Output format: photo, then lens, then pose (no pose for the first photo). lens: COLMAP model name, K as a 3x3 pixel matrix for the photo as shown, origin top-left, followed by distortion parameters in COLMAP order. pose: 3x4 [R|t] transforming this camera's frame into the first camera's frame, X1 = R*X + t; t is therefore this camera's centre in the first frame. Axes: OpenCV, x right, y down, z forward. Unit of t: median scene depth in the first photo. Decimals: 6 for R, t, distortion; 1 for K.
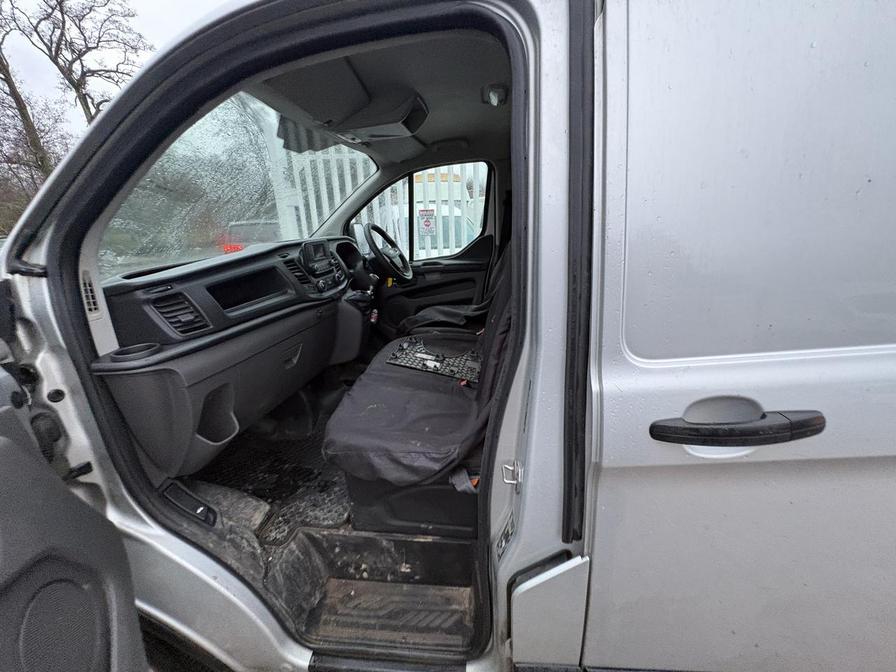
lens RADIAL K [[354.9, 0, 447.0], [0, 354.9, 338.0], [0, 0, 1]] dist [0.001874, -0.001185]
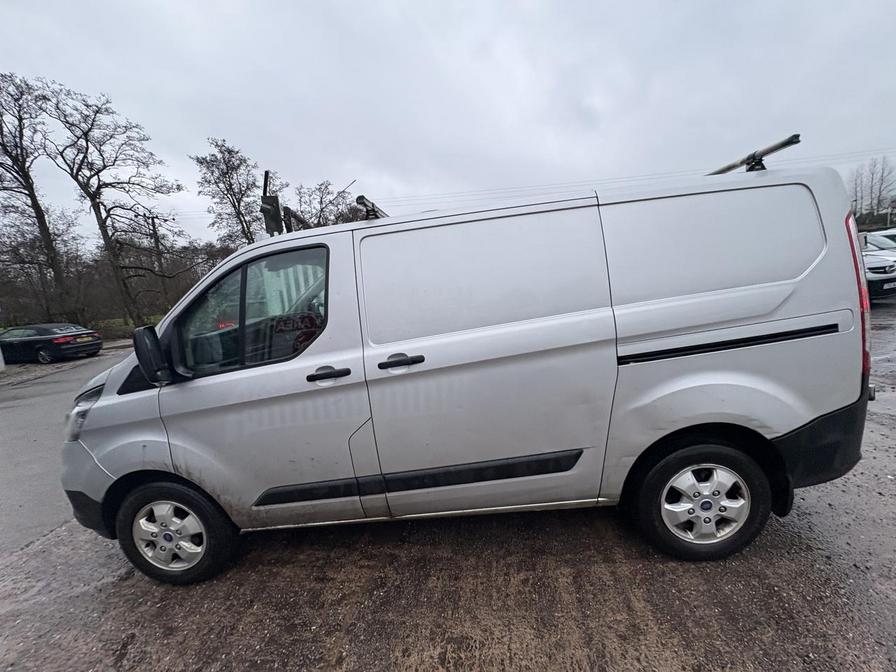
lens RADIAL K [[354.9, 0, 446.4], [0, 354.9, 337.0], [0, 0, 1]] dist [0.001874, -0.001185]
pose [[0.997537, -0.062213, 0.032404, 0.676200], [0.067051, 0.981388, -0.179948, 0.382188], [-0.020606, 0.181677, 0.983142, -1.379064]]
